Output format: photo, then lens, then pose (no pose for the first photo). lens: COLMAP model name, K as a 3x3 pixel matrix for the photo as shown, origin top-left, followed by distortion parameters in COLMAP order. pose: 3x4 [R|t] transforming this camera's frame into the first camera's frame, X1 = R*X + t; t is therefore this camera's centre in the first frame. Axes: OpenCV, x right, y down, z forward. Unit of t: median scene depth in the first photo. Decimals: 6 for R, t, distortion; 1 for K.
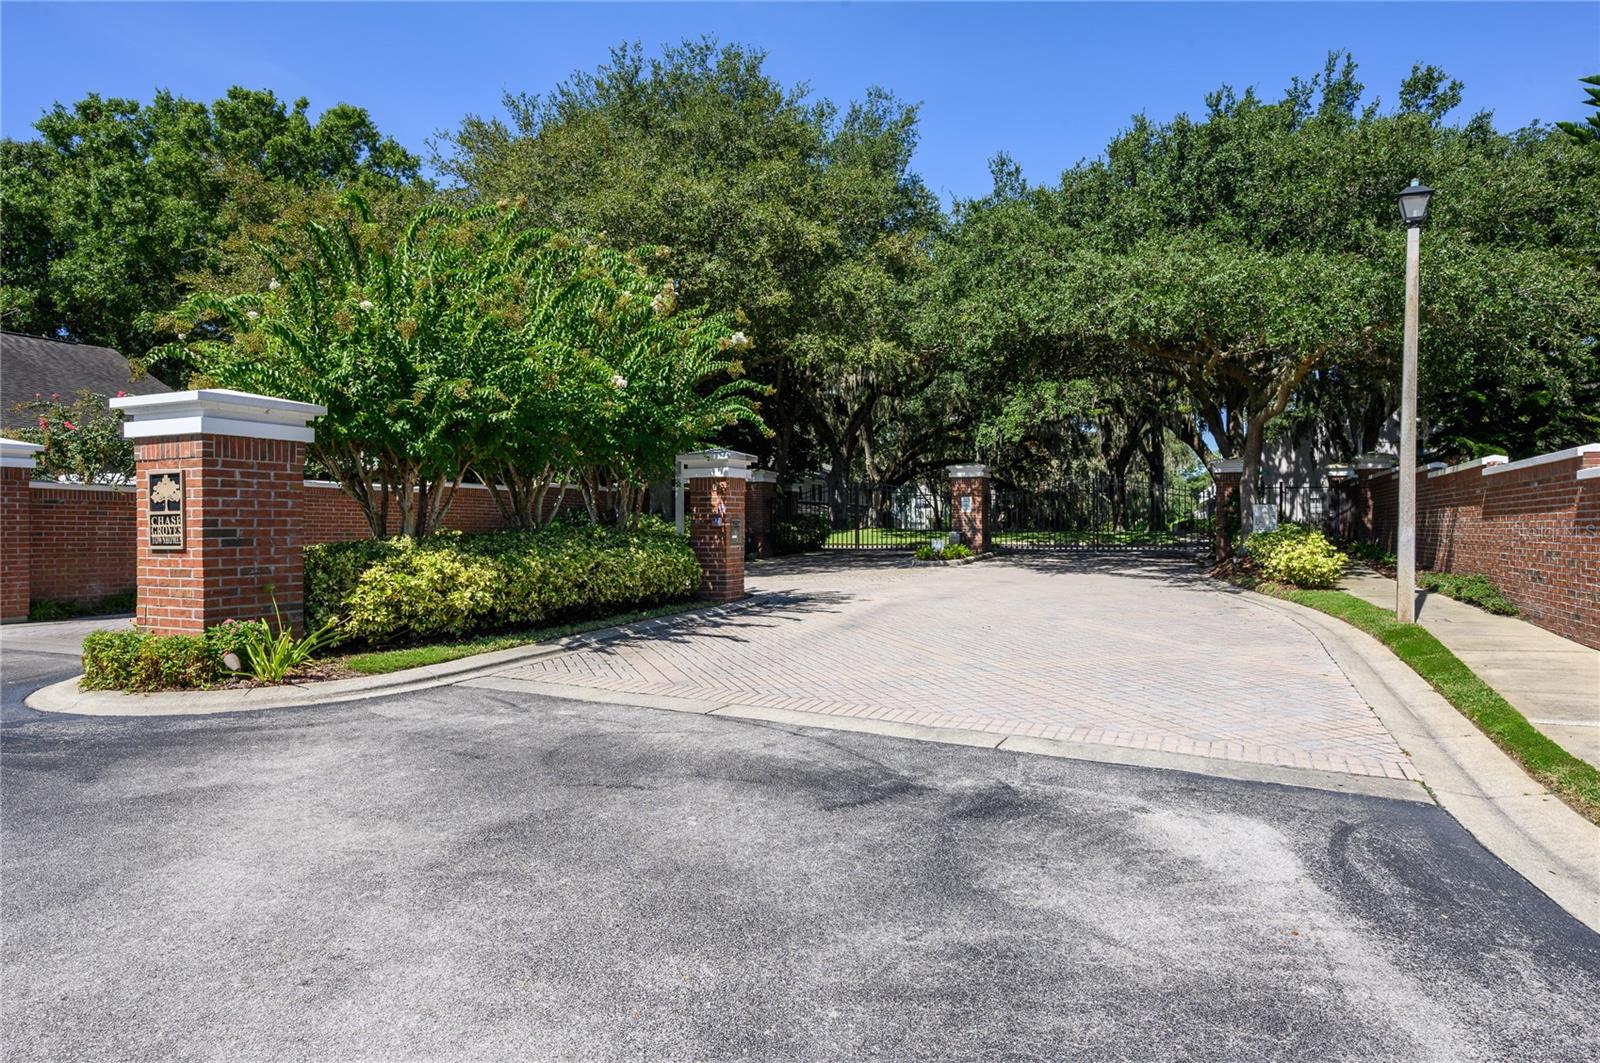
lens RADIAL K [[951.1, 0, 800.0], [0, 951.1, 531.5], [0, 0, 1]] dist [-0.003072, -0.000893]
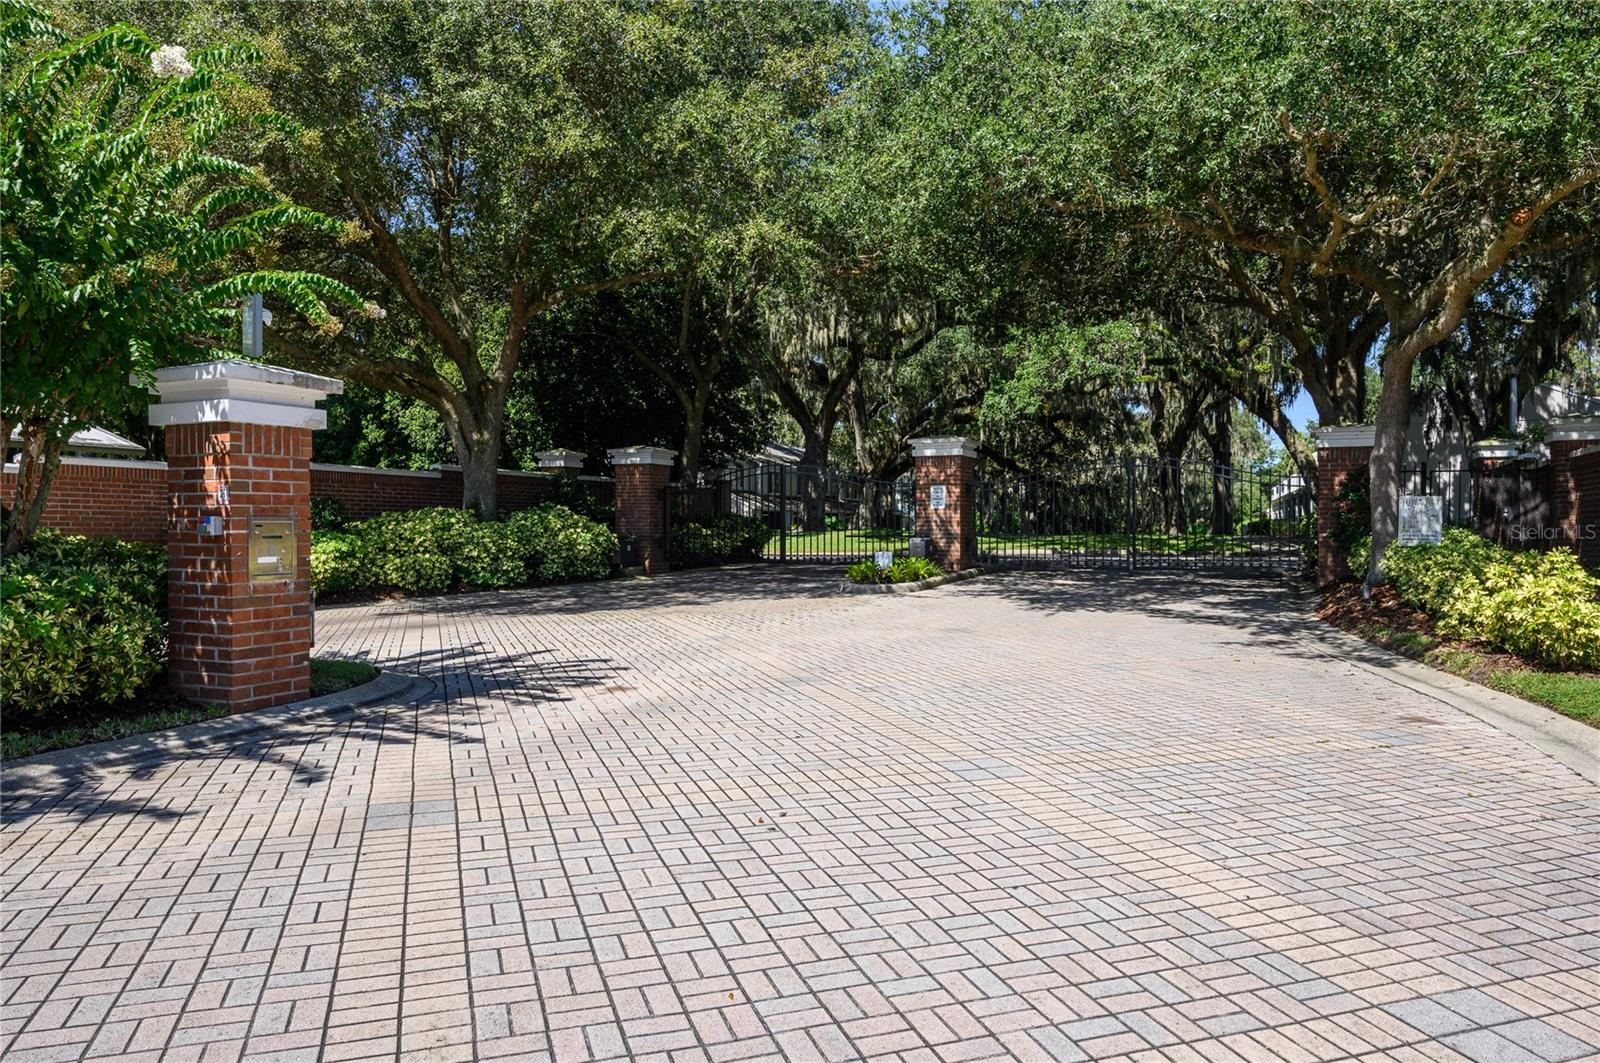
lens RADIAL K [[1052.7, 0, 795.8], [0, 1052.7, 538.0], [0, 0, 1]] dist [-0.001162, 0.001890]
pose [[0.999721, 0.003633, -0.023336, 0.092834], [-0.003478, 0.999972, 0.006665, -0.004400], [0.023360, -0.006582, 0.999705, 0.258105]]
